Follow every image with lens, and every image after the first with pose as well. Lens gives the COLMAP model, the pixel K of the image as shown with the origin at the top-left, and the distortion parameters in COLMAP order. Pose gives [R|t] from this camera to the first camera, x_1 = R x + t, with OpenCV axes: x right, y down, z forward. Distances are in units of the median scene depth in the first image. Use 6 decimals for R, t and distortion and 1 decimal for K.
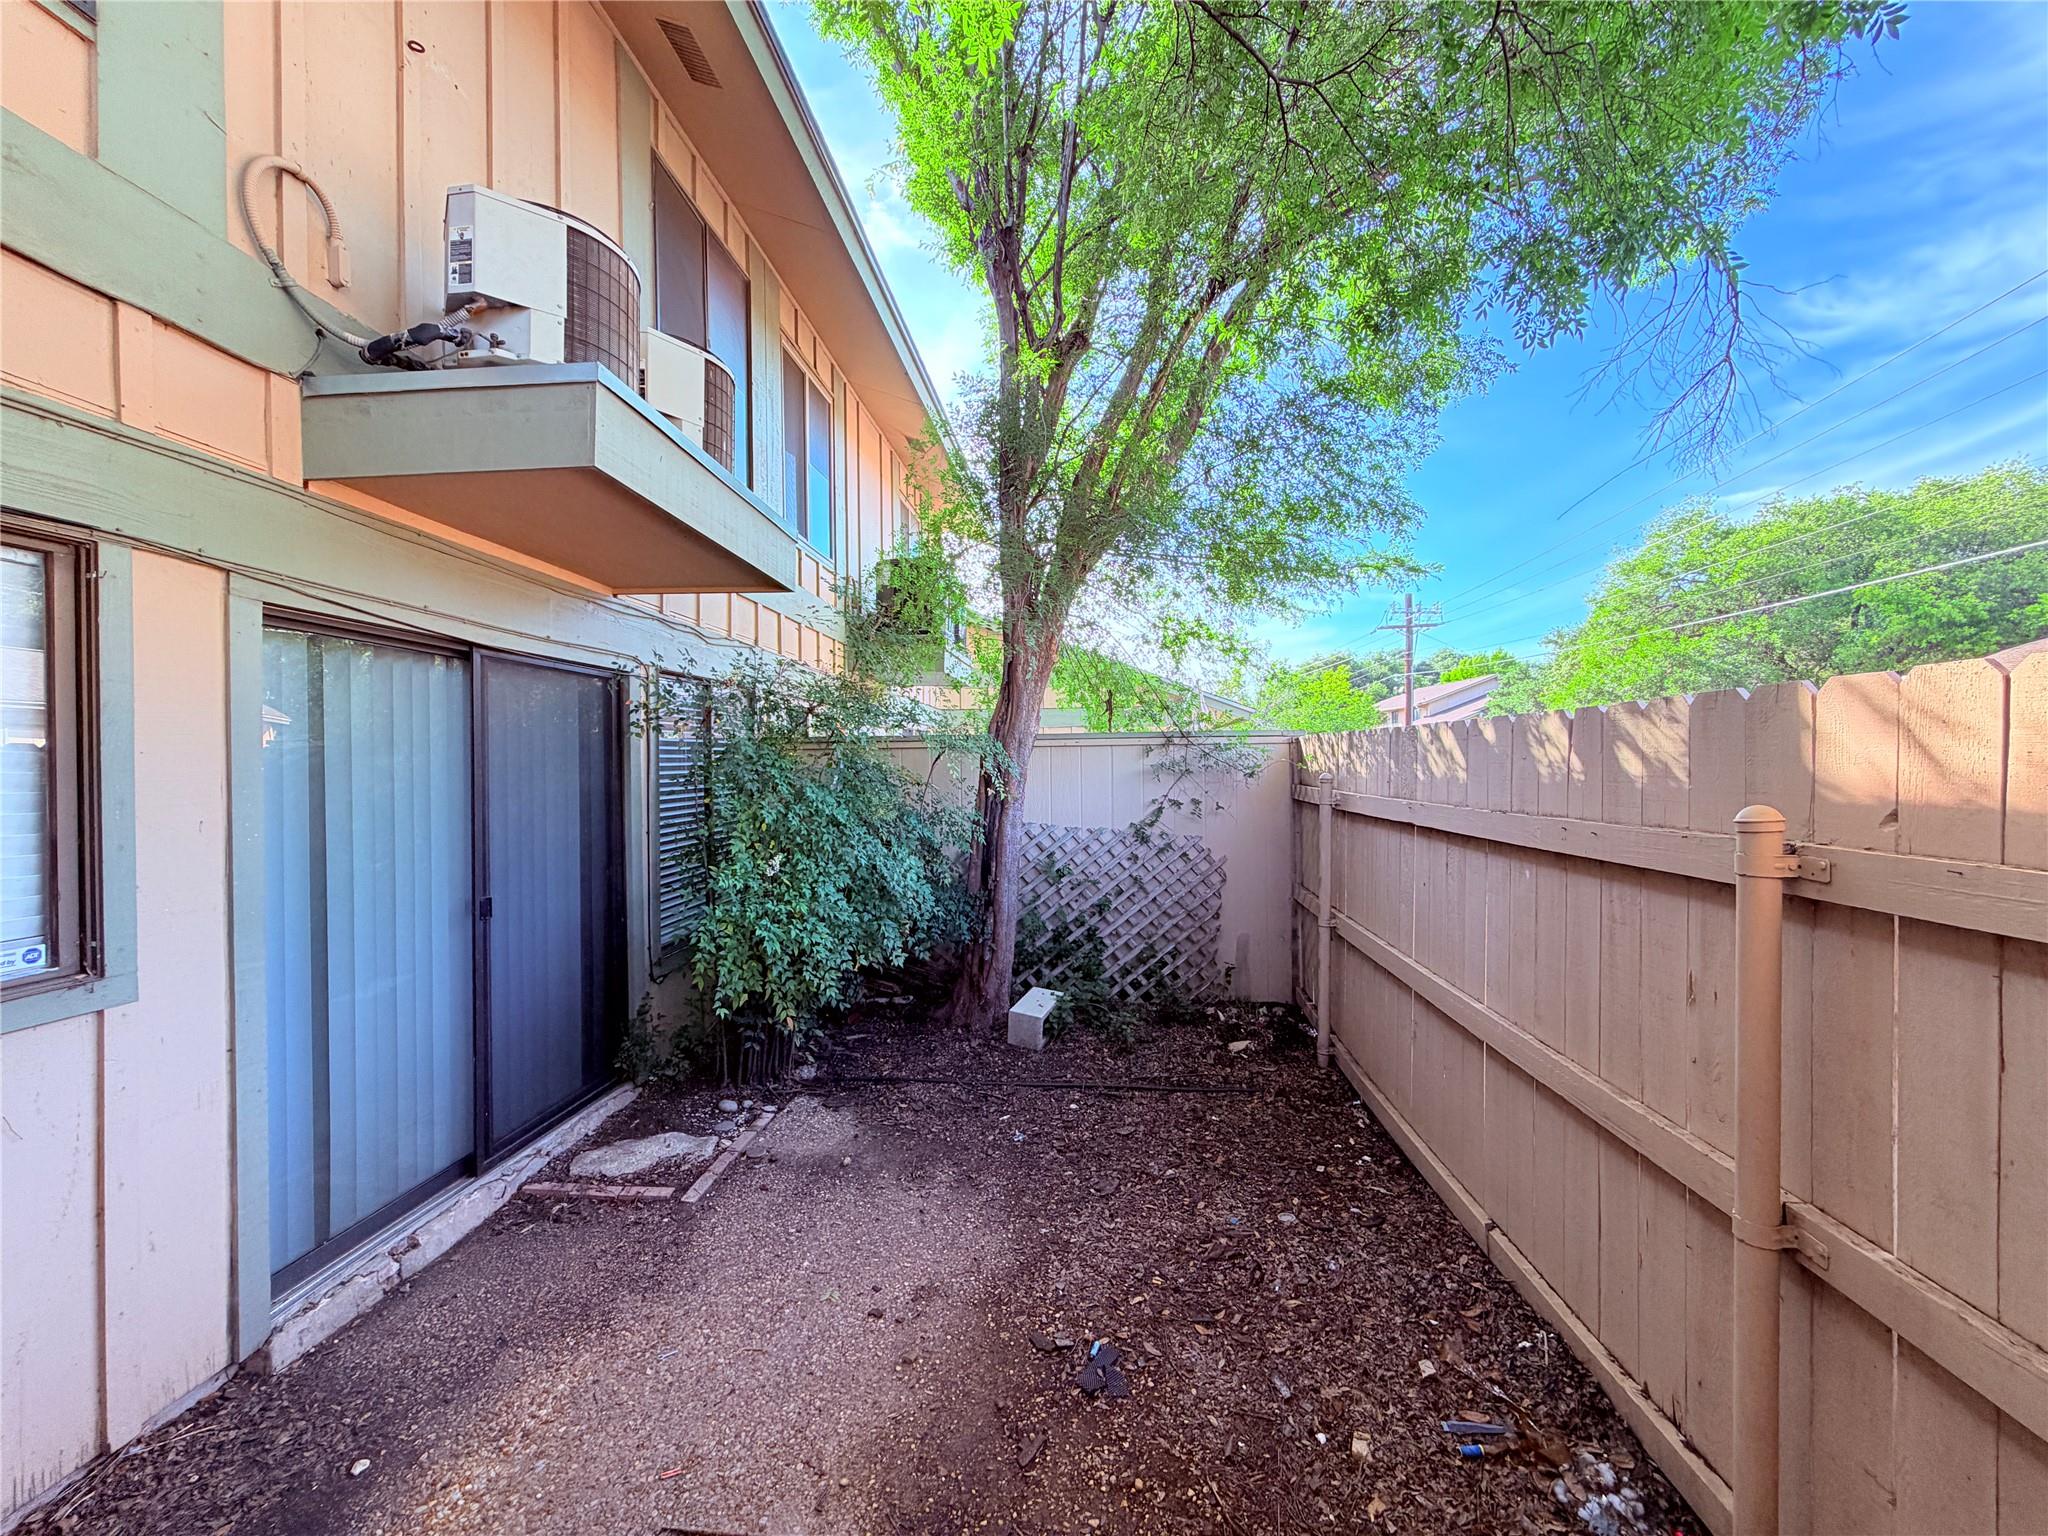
lens RADIAL K [[817.6, 0, 1020.5], [0, 817.6, 769.0], [0, 0, 1]] dist [0.000321, 0.000137]
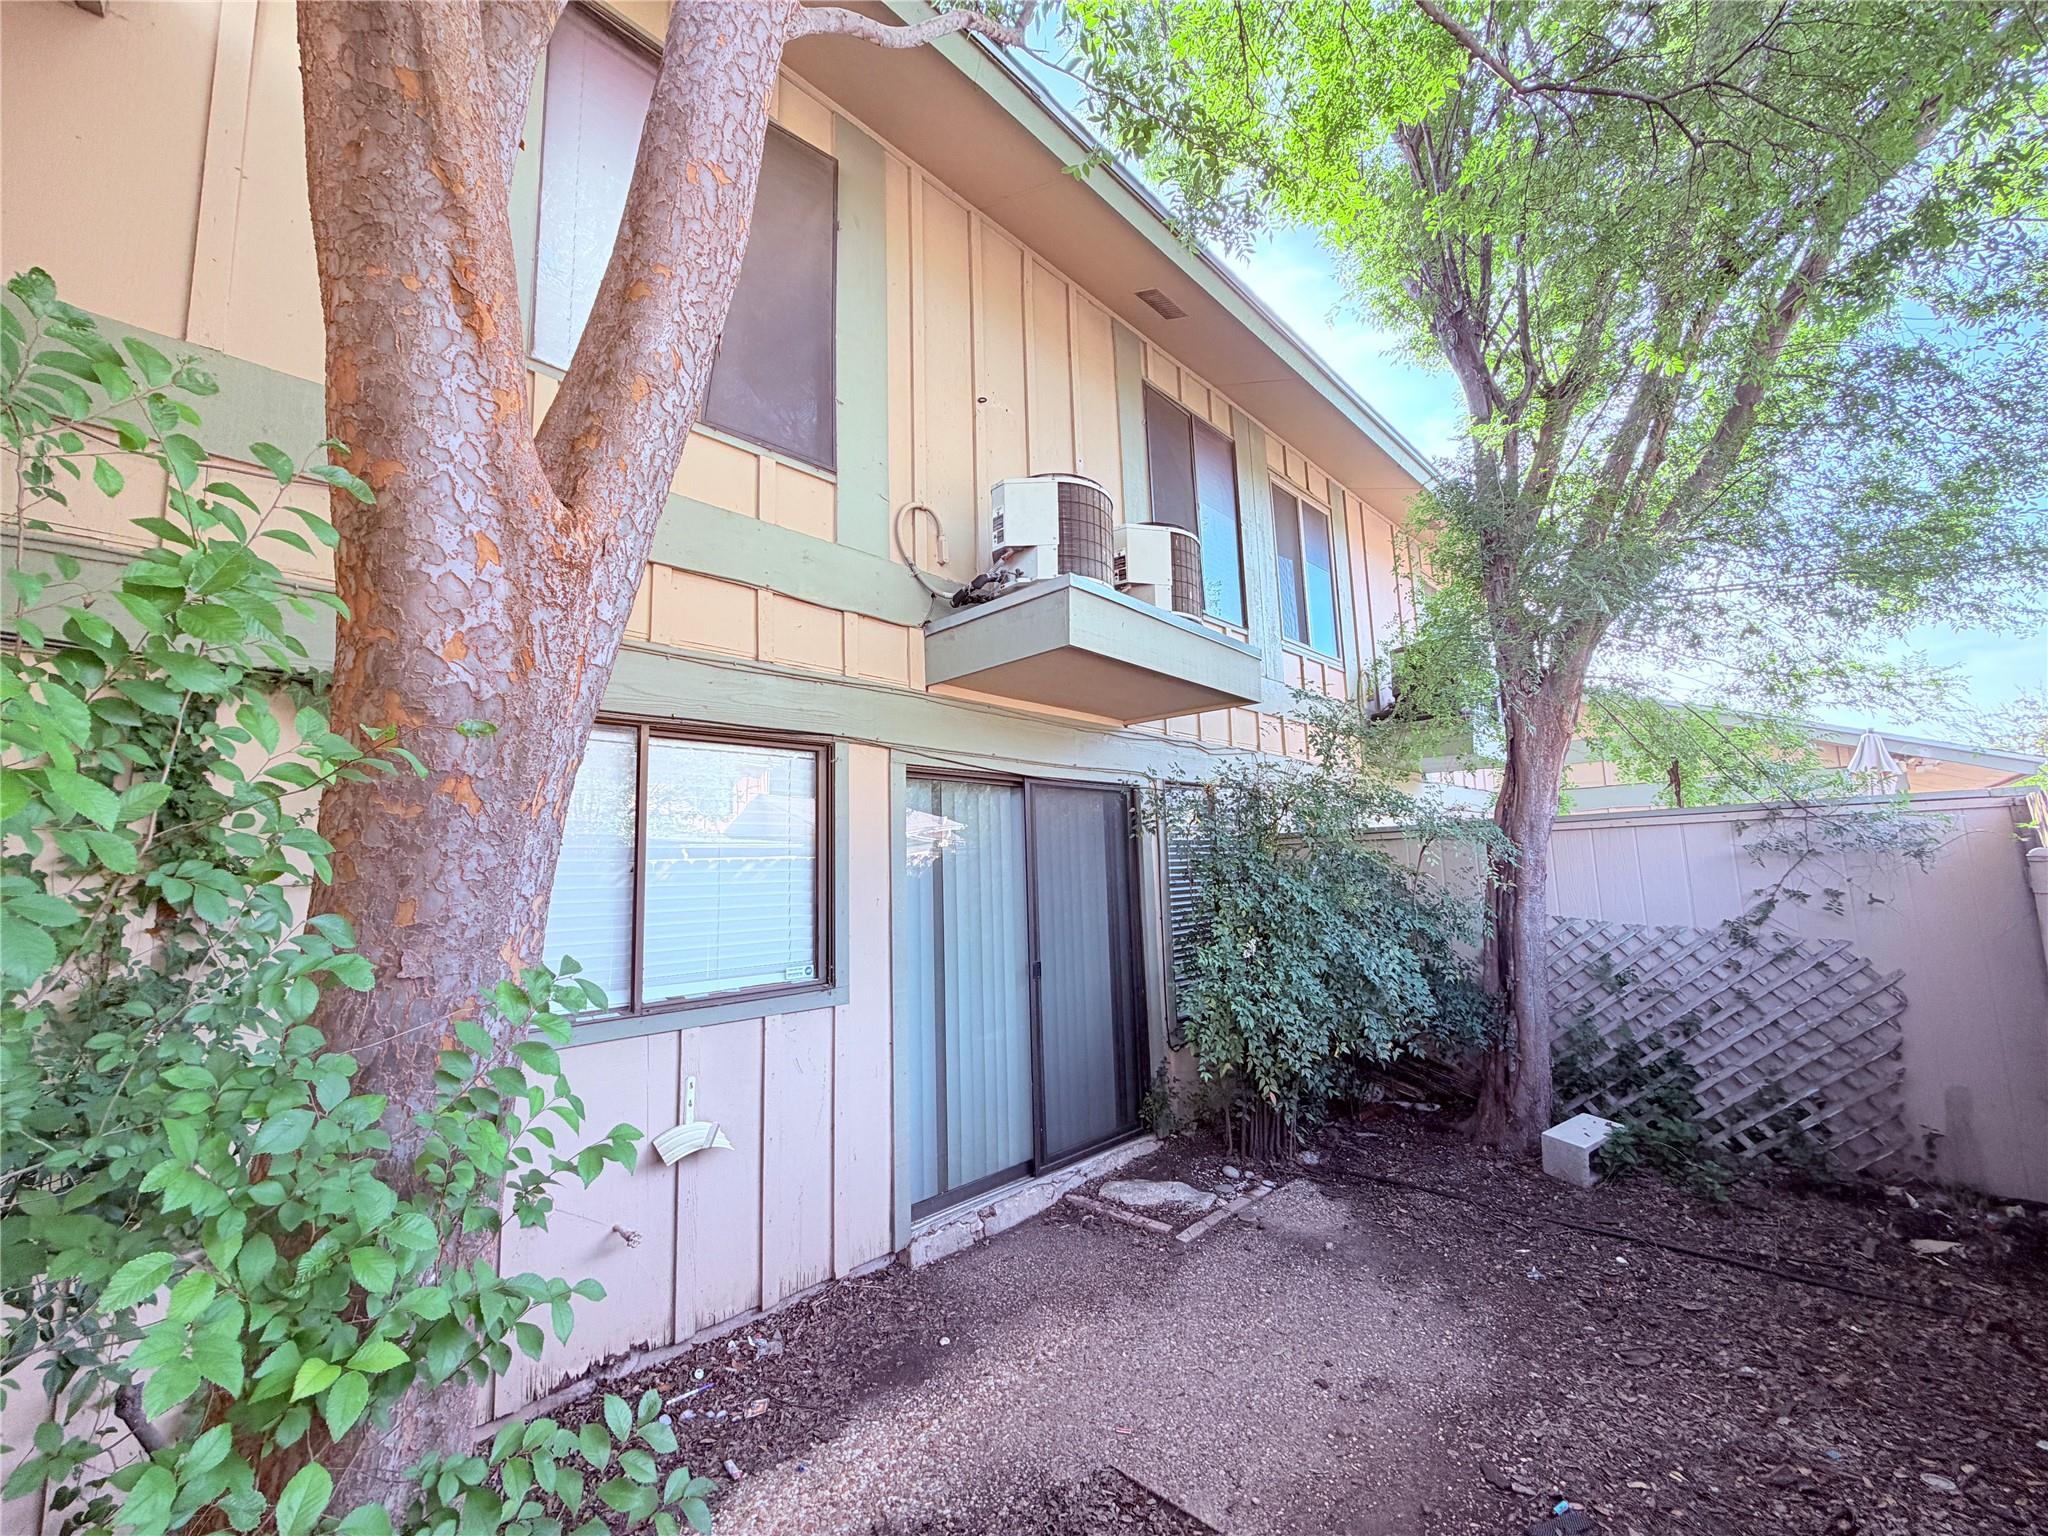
lens RADIAL K [[817.6, 0, 1020.5], [0, 817.6, 769.0], [0, 0, 1]] dist [0.000321, 0.000137]
pose [[0.776514, -0.096373, -0.622687, 0.180156], [0.020388, 0.991560, -0.128039, 0.012999], [0.629771, 0.086729, 0.771924, -0.079718]]
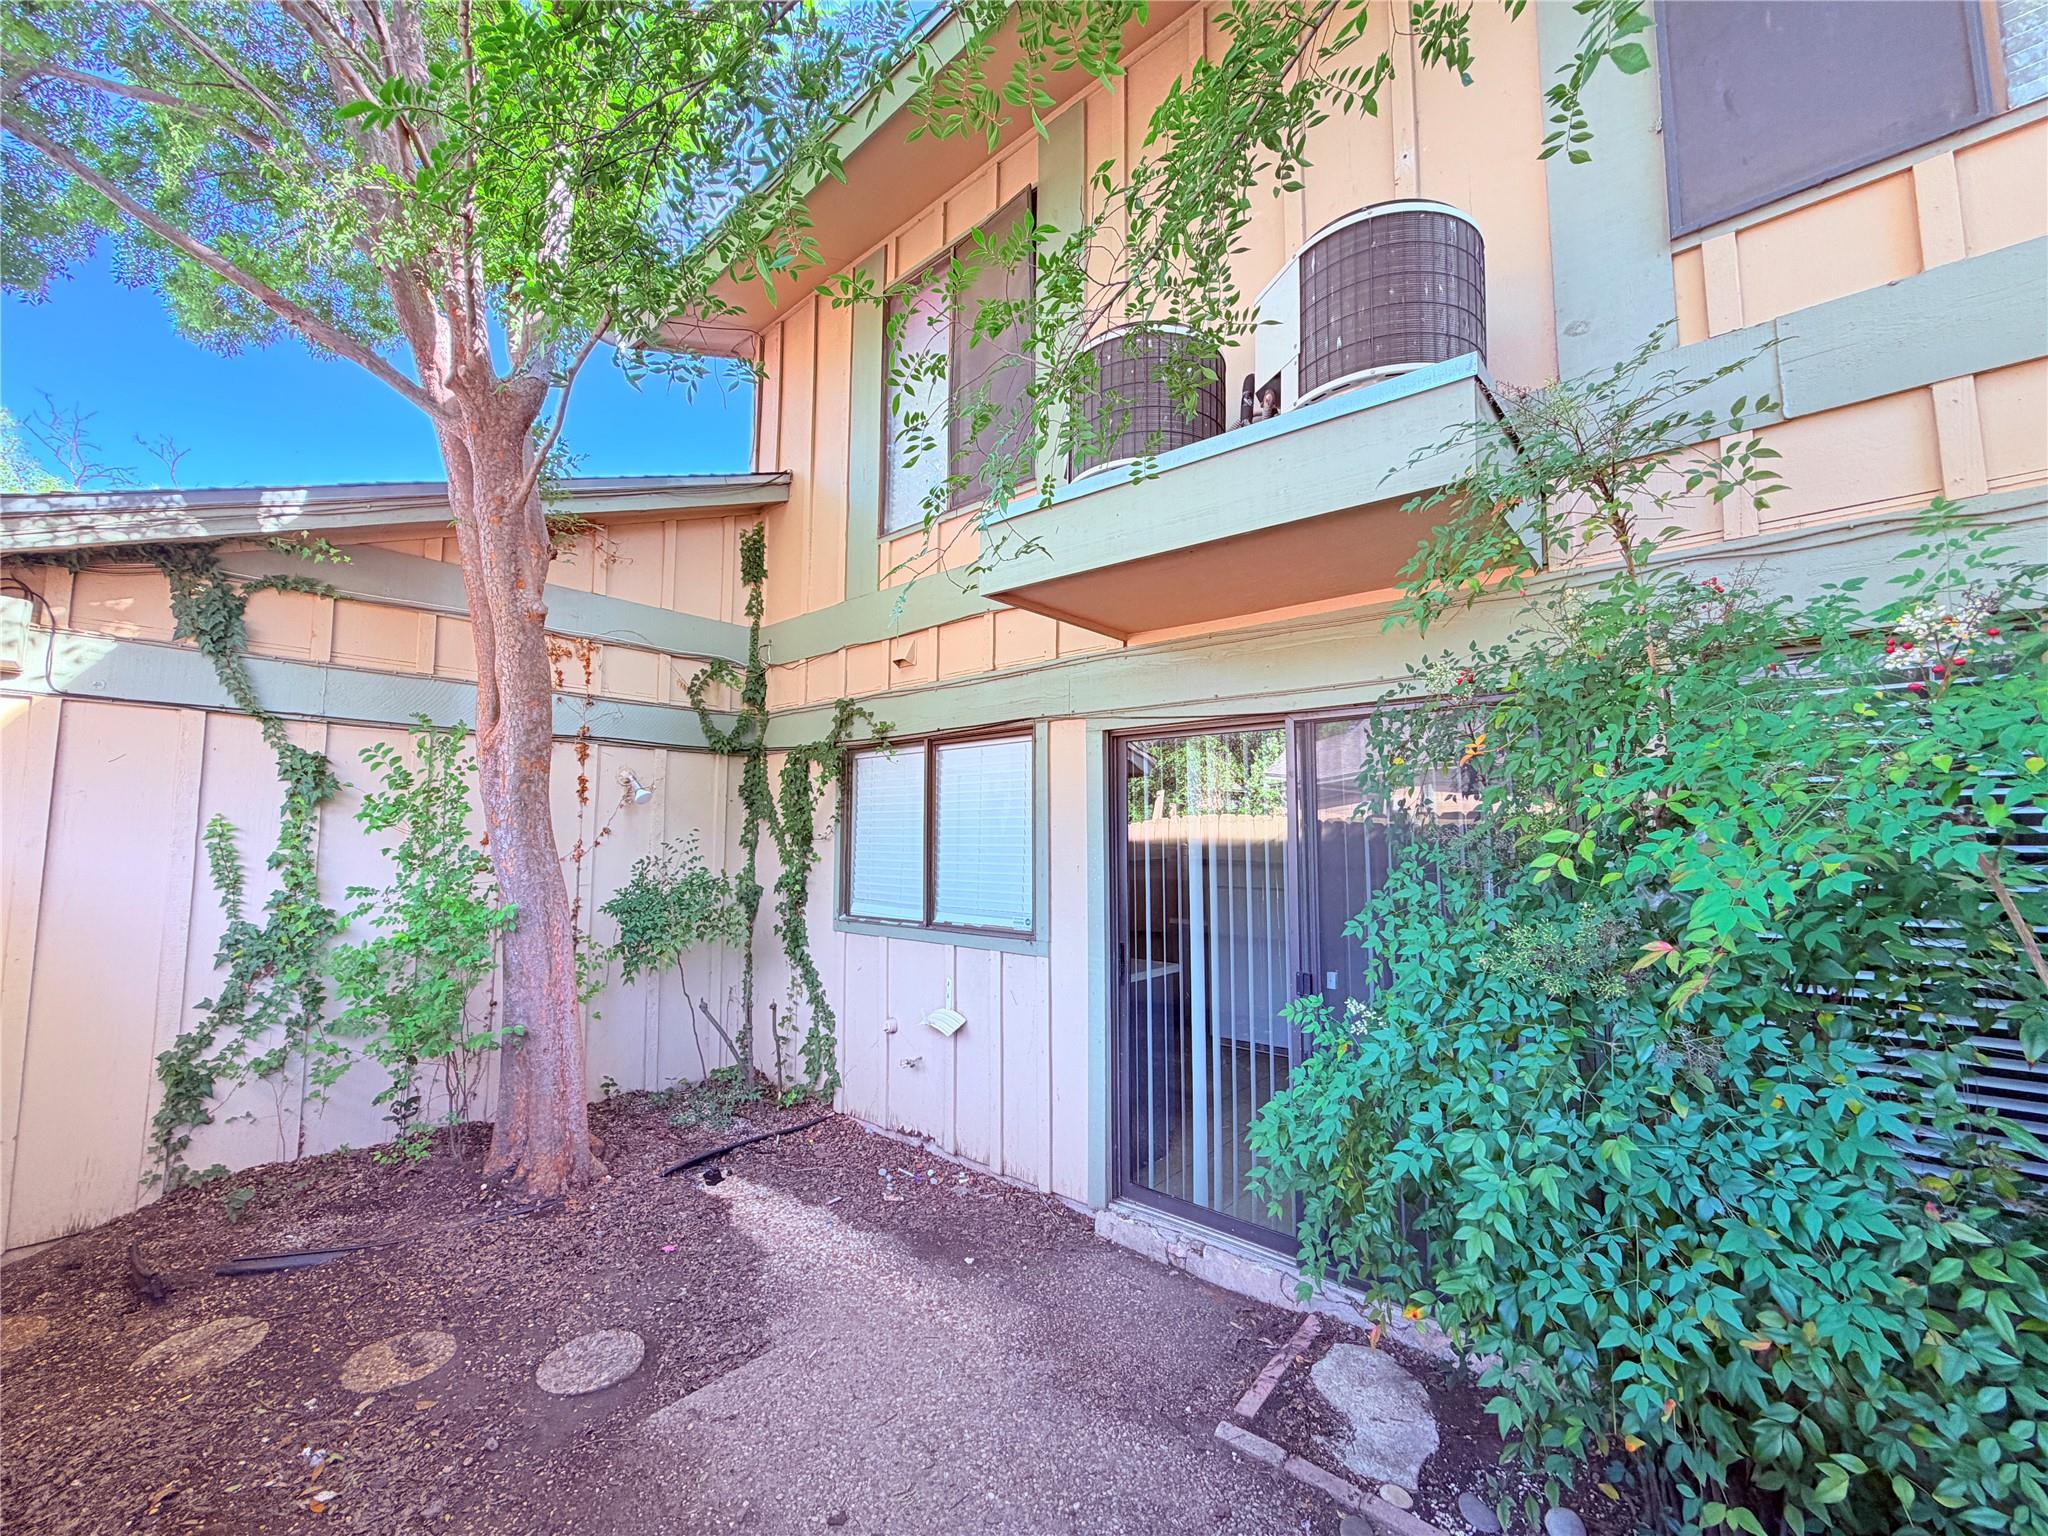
lens RADIAL K [[817.6, 0, 1020.5], [0, 817.6, 769.0], [0, 0, 1]] dist [0.000321, 0.000137]
pose [[-0.589829, -0.064887, -0.804917, 0.298231], [-0.003402, 0.996957, -0.077875, -0.003153], [0.807521, -0.043194, -0.588255, 1.194894]]
